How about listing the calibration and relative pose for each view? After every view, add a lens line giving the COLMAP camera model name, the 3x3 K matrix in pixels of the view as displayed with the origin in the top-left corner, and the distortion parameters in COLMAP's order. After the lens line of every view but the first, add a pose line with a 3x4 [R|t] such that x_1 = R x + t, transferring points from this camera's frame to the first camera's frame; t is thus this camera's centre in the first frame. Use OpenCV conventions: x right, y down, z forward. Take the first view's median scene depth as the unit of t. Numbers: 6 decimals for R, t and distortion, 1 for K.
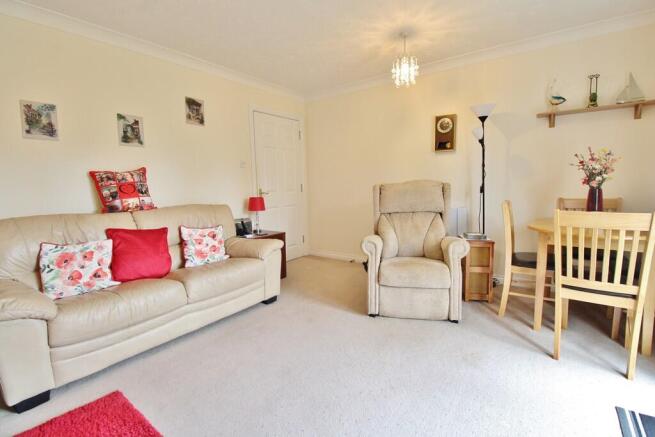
lens RADIAL K [[305.8, 0, 327.8], [0, 305.8, 217.3], [0, 0, 1]] dist [-0.010046, -0.003804]
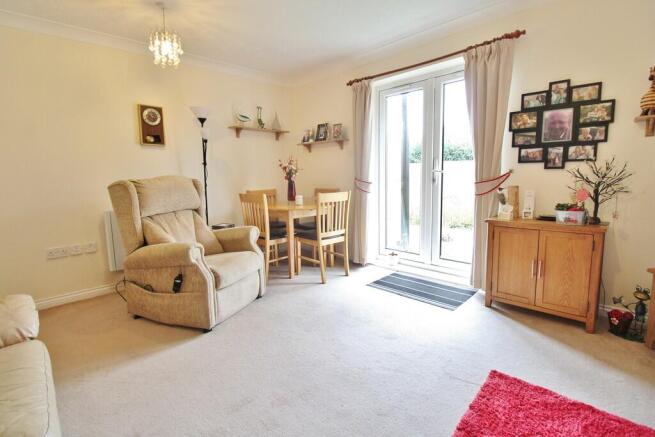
lens RADIAL K [[305.8, 0, 328.5], [0, 305.8, 217.0], [0, 0, 1]] dist [-0.010046, -0.003804]
pose [[0.136755, -0.112288, 0.984220, -0.583386], [0.125377, 0.987527, 0.095245, -0.032867], [-0.982639, 0.110374, 0.149128, 0.472905]]
